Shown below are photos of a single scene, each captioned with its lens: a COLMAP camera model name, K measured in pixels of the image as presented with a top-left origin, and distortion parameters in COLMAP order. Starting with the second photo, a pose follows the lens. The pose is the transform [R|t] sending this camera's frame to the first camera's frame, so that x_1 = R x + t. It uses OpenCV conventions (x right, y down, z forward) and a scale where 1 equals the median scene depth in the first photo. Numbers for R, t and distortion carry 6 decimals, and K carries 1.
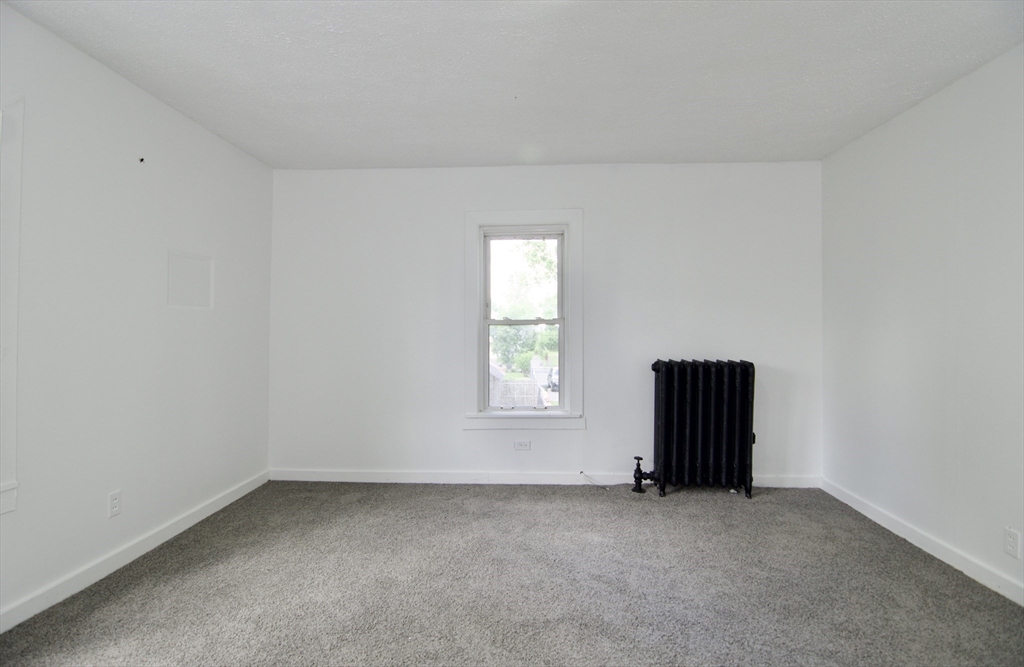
lens RADIAL K [[505.6, 0, 510.6], [0, 505.6, 321.2], [0, 0, 1]] dist [-0.001744, -0.014059]
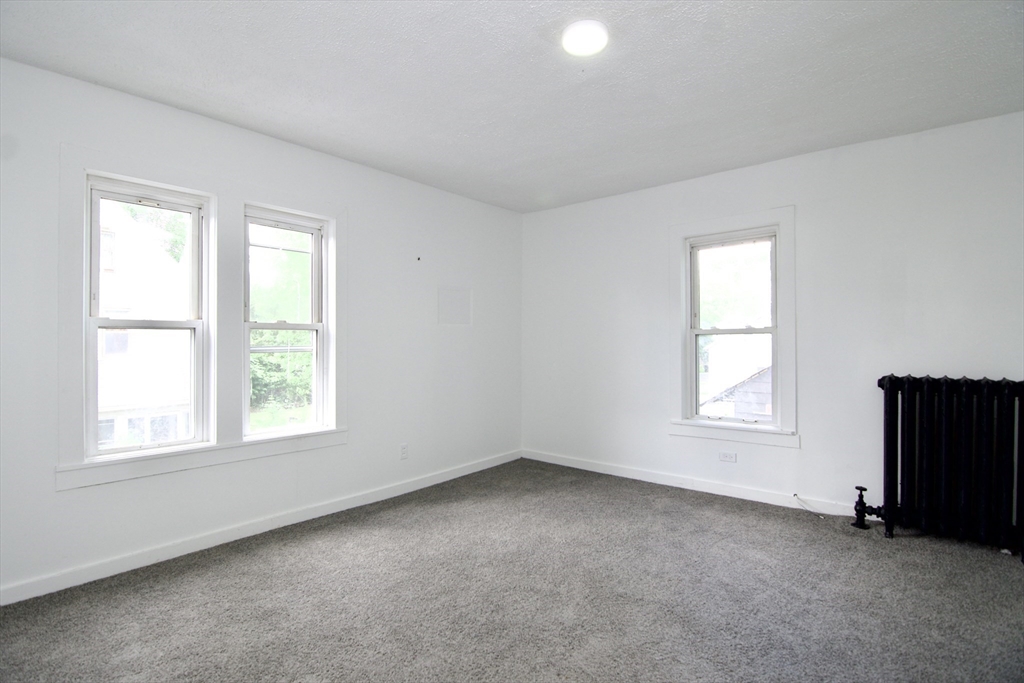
lens RADIAL K [[503.9, 0, 510.9], [0, 503.9, 337.5], [0, 0, 1]] dist [-0.000984, -0.013556]
pose [[0.794009, -0.006824, -0.607868, 0.301680], [0.014716, 0.999860, 0.007997, -0.000367], [0.607728, -0.015295, 0.793998, -0.031881]]
